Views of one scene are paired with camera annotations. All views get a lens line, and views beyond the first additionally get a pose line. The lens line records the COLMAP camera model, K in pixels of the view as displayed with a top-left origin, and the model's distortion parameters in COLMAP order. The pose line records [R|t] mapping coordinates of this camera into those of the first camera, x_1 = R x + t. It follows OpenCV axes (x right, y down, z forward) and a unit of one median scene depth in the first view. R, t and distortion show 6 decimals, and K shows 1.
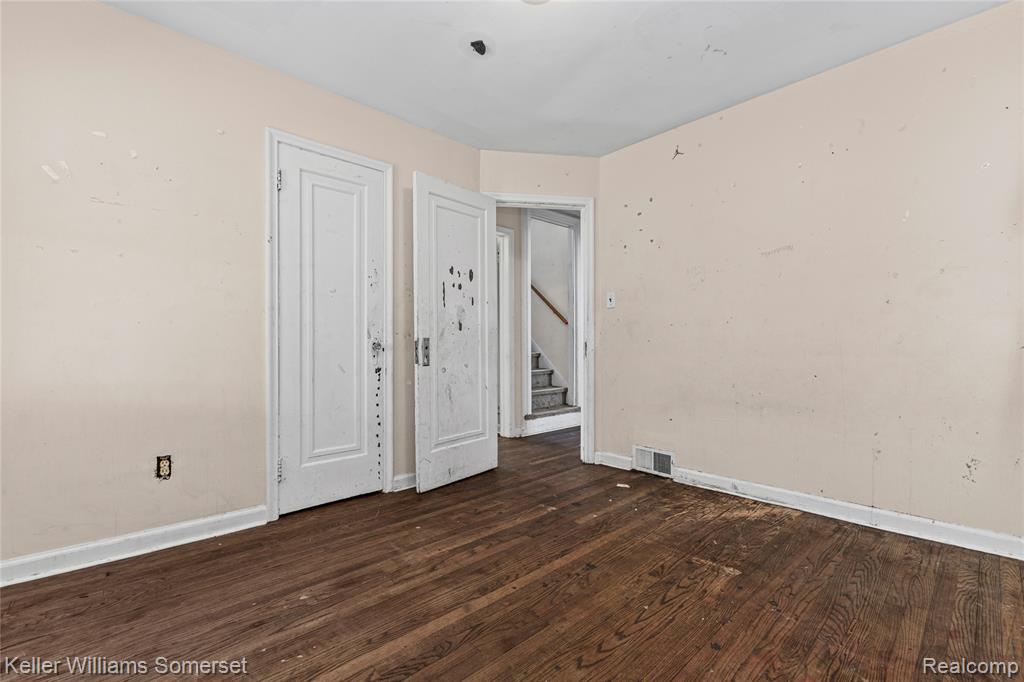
lens RADIAL K [[450.4, 0, 517.3], [0, 450.4, 341.8], [0, 0, 1]] dist [0.011542, -0.000612]
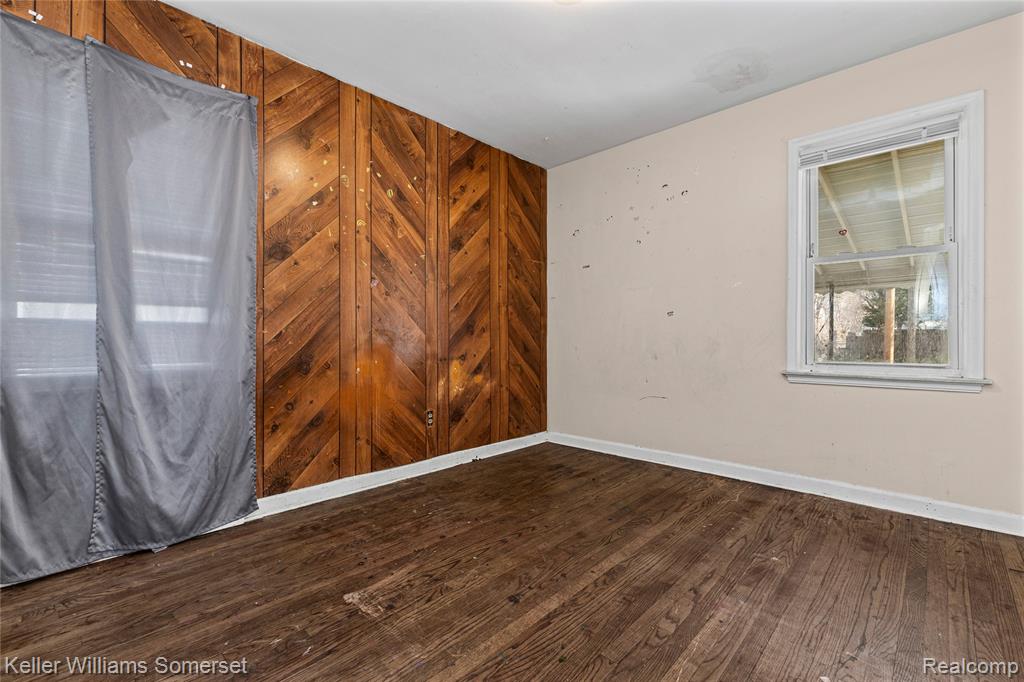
lens RADIAL K [[450.4, 0, 510.5], [0, 450.4, 337.3], [0, 0, 1]] dist [0.011542, -0.000612]
pose [[-0.998825, 0.003963, -0.048297, 0.172086], [0.004318, 0.999964, -0.007262, 0.014208], [0.048266, -0.007462, -0.998807, 1.524559]]
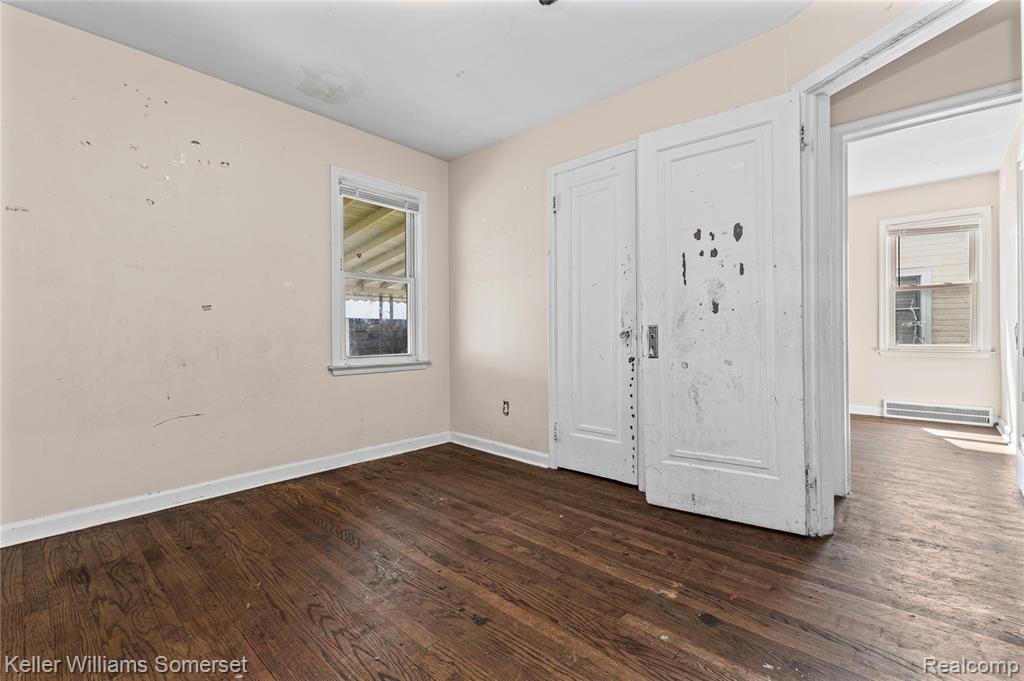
lens RADIAL K [[450.4, 0, 511.9], [0, 450.4, 336.5], [0, 0, 1]] dist [0.011542, -0.000612]
pose [[0.063073, 0.006920, -0.997985, 0.774321], [0.011936, 0.999899, 0.007687, 0.003602], [0.997938, -0.012397, 0.062984, 0.835350]]
